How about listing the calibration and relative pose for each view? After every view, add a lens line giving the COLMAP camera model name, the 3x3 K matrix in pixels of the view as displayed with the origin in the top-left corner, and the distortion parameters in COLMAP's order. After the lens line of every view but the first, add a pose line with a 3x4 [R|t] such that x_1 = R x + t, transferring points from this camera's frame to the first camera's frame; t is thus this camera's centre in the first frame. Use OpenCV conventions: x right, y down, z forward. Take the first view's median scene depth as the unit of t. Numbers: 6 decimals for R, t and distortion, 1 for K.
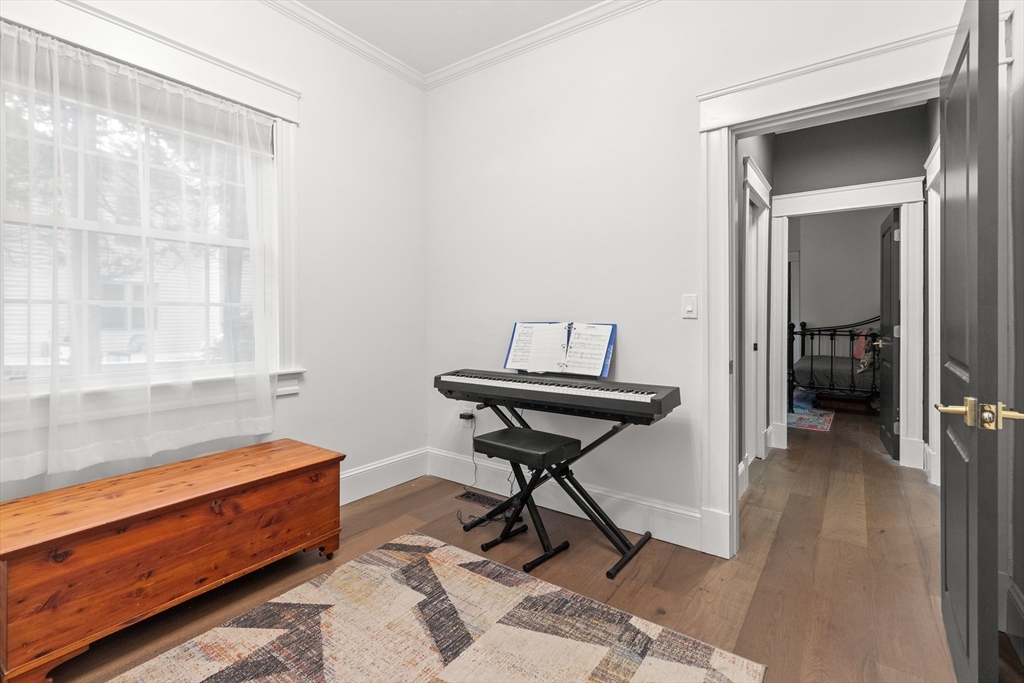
lens RADIAL K [[472.2, 0, 528.2], [0, 472.2, 315.0], [0, 0, 1]] dist [0.009456, -0.000066]
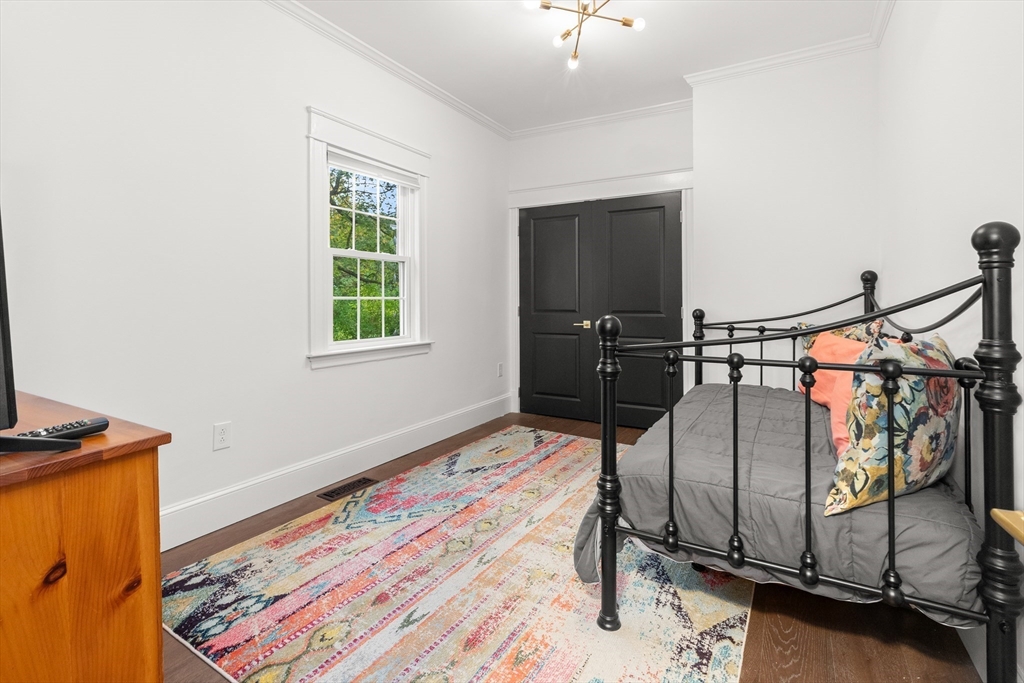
lens RADIAL K [[472.2, 0, 522.5], [0, 472.2, 299.5], [0, 0, 1]] dist [0.009456, -0.000066]
pose [[0.997398, -0.008958, 0.071535, 0.149910], [0.008829, 0.999959, 0.002120, 0.000975], [-0.071551, -0.001482, 0.997436, 0.221193]]
